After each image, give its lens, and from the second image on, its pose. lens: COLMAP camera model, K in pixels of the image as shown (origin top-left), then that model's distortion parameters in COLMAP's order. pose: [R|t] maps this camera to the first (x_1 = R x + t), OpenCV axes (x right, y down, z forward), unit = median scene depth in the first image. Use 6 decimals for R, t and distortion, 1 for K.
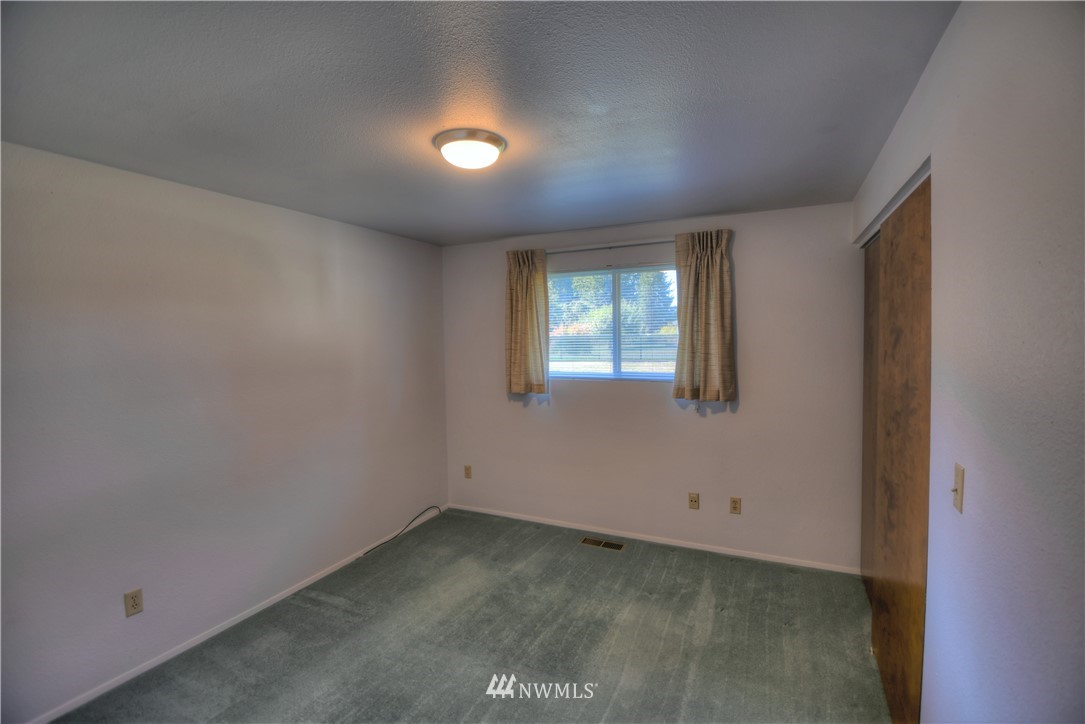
lens RADIAL K [[484.1, 0, 541.4], [0, 484.1, 361.8], [0, 0, 1]] dist [-0.000657, -0.000163]
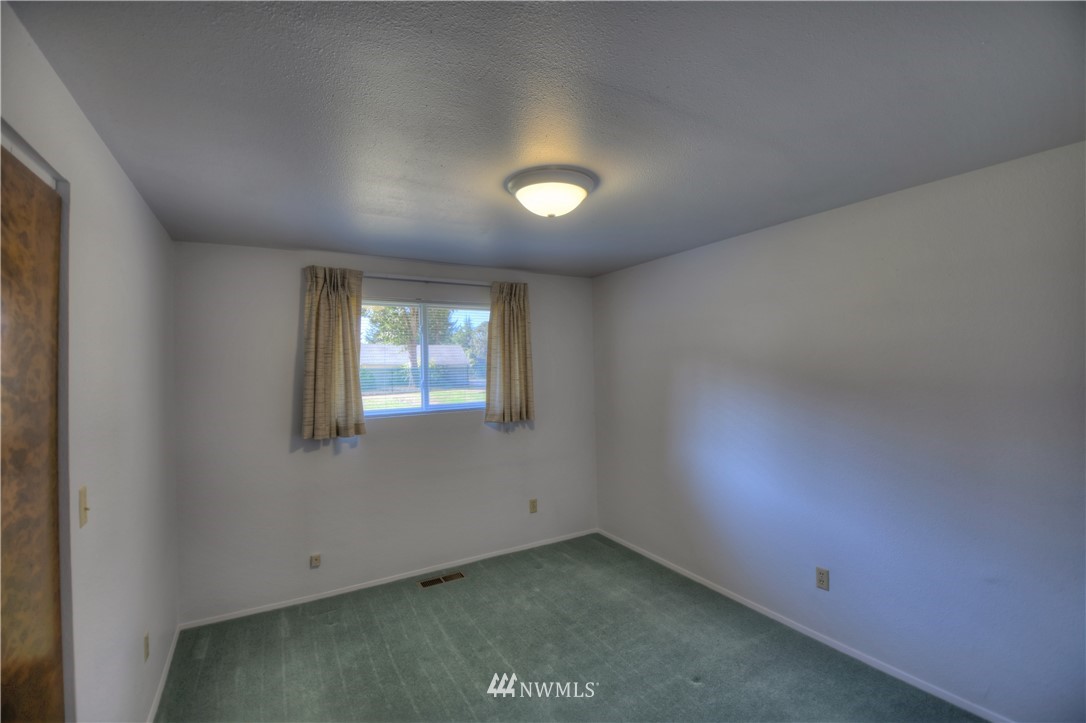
lens RADIAL K [[484.5, 0, 538.8], [0, 484.5, 360.0], [0, 0, 1]] dist [-0.000657, -0.000163]
pose [[0.561980, 0.012479, 0.827057, -0.549086], [0.050262, 0.997523, -0.049204, -0.010630], [-0.825622, 0.069221, 0.559961, 0.241628]]
